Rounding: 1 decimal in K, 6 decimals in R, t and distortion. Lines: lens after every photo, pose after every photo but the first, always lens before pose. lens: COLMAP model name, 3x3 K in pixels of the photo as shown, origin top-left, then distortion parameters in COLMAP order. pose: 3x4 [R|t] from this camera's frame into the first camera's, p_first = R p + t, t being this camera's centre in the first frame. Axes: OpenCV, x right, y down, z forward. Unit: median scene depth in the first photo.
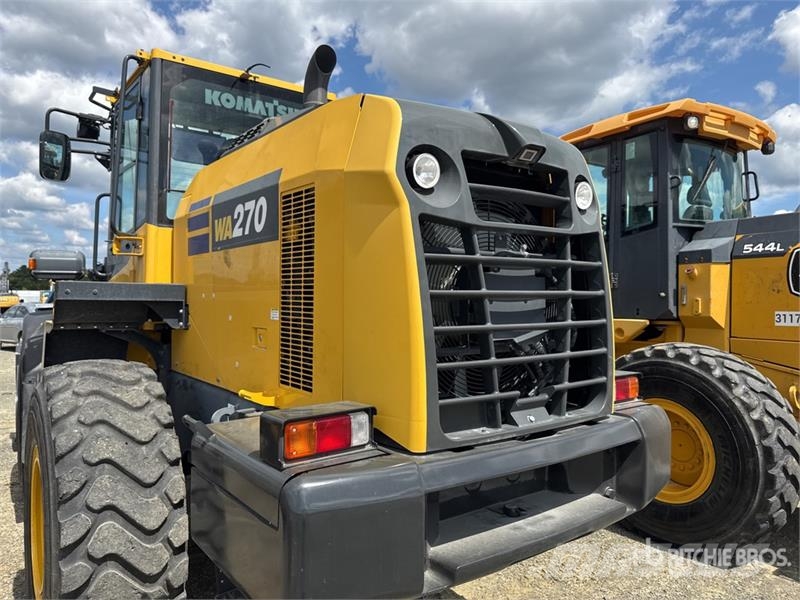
lens RADIAL K [[558.5, 0, 407.9], [0, 558.5, 301.3], [0, 0, 1]] dist [0.086465, -0.149722]
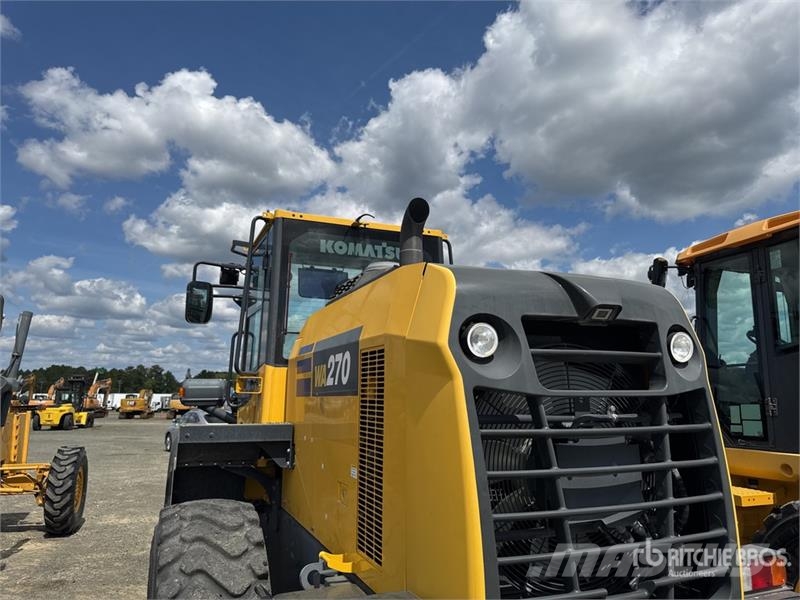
lens RADIAL K [[563.2, 0, 404.7], [0, 563.2, 298.4], [0, 0, 1]] dist [0.060338, -0.087144]
pose [[0.965503, -0.047473, -0.256027, 0.083690], [0.001098, 0.983974, -0.178308, -0.070443], [0.260389, 0.171876, 0.950082, 0.016464]]
